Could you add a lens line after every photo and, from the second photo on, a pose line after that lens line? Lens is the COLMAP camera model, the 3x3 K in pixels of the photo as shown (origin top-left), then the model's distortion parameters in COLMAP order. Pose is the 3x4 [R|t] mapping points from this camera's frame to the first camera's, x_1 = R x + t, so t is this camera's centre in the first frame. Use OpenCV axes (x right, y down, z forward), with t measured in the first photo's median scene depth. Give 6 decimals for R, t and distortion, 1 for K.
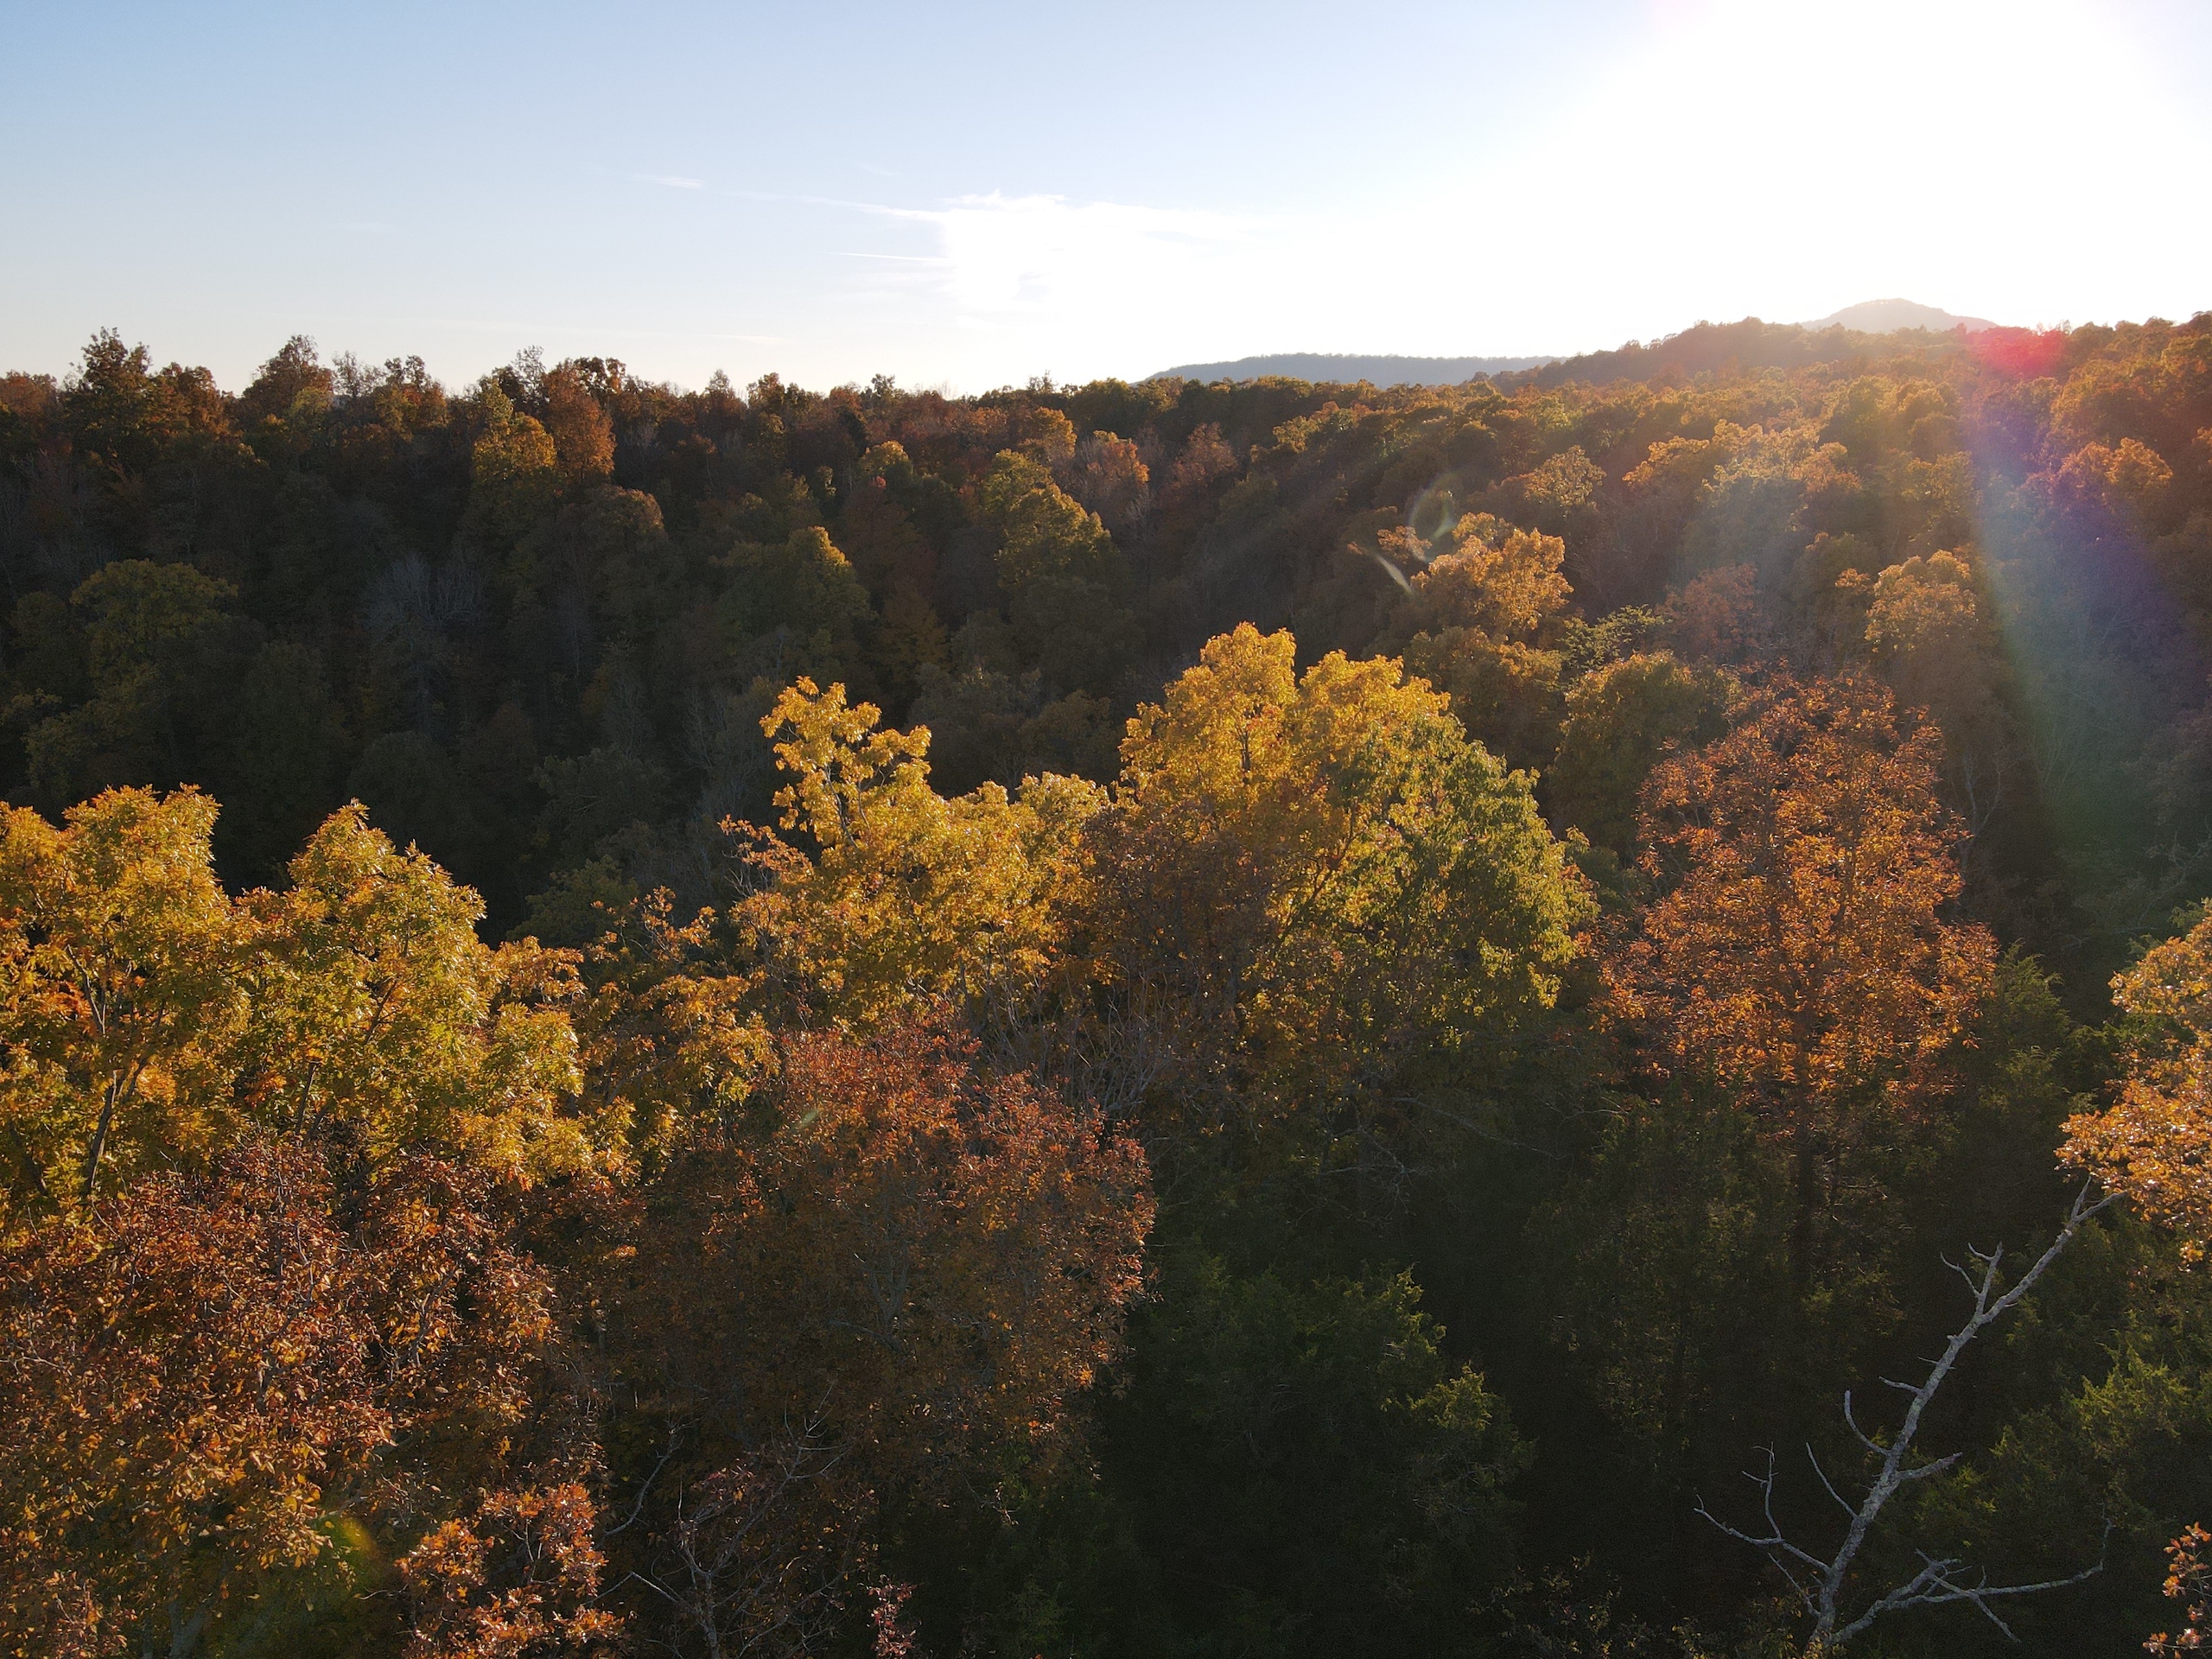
lens RADIAL K [[1620.7, 0, 1101.1], [0, 1620.7, 839.8], [0, 0, 1]] dist [0.002588, 0.018043]
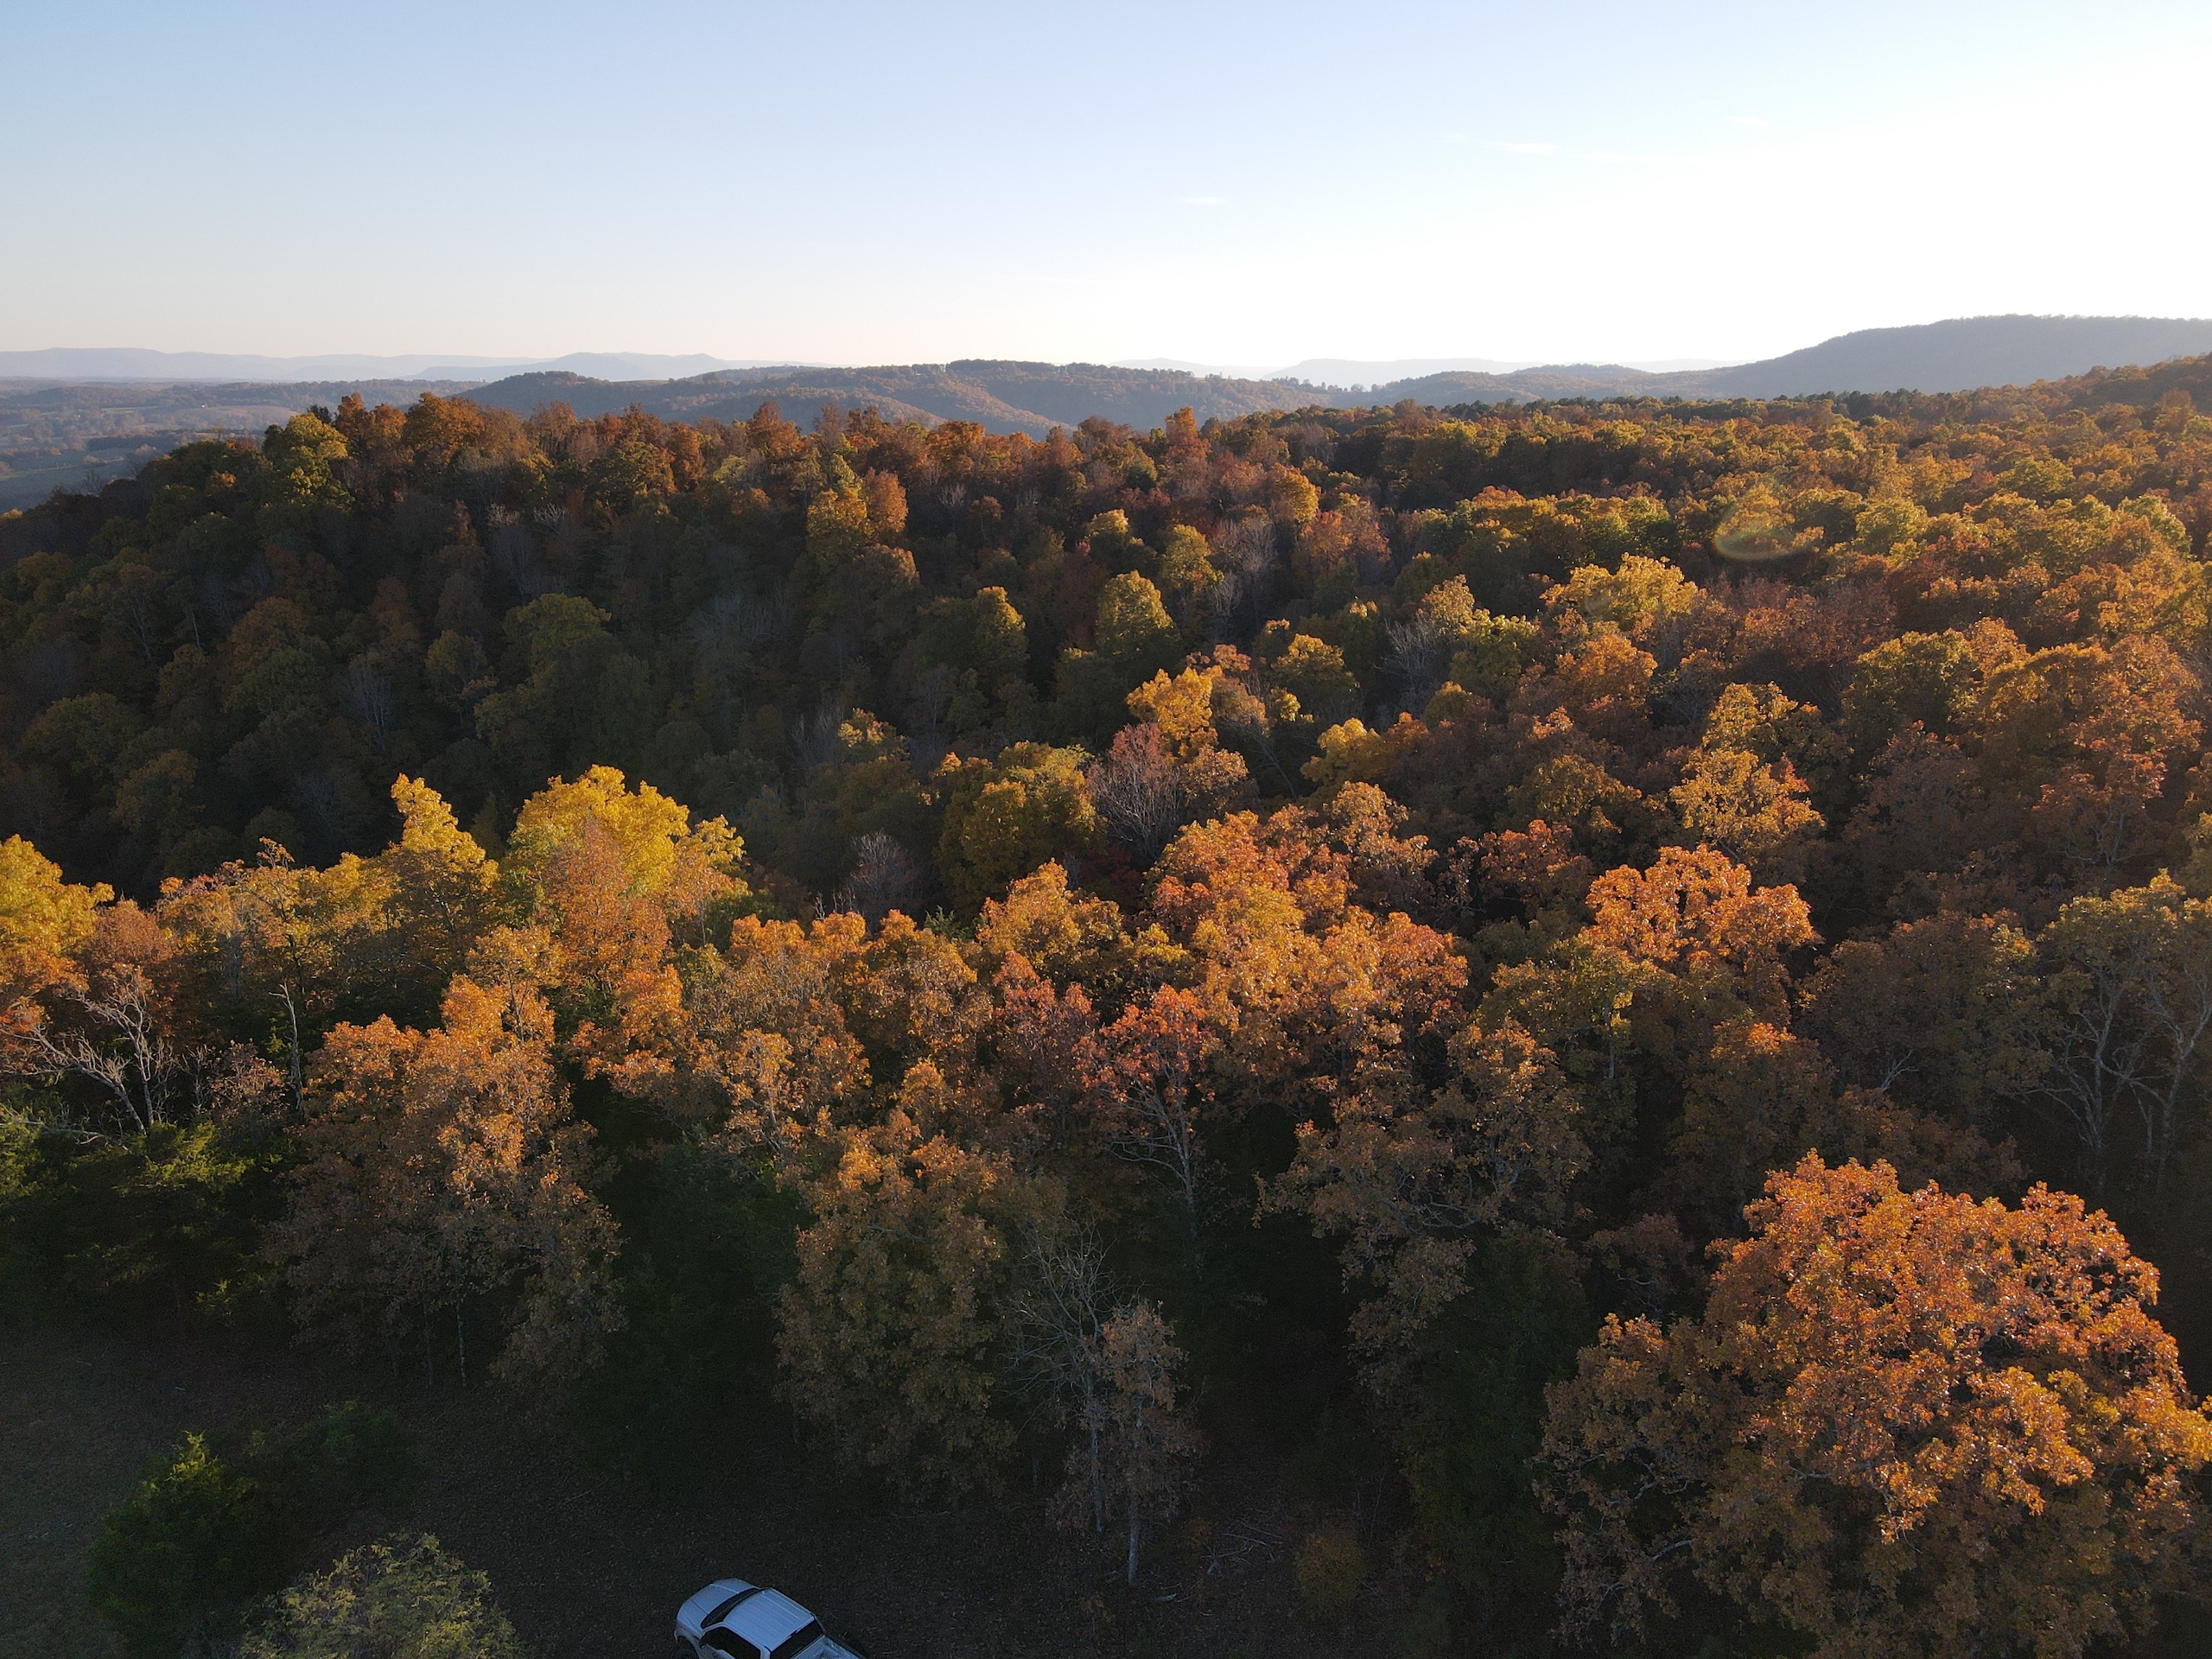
lens RADIAL K [[1620.7, 0, 1110.2], [0, 1620.7, 835.6], [0, 0, 1]] dist [0.002588, 0.018043]
pose [[0.925937, 0.109526, -0.361448, 3.562517], [-0.101698, 0.993984, 0.040671, -0.464199], [0.363728, -0.000900, 0.931505, -1.772963]]
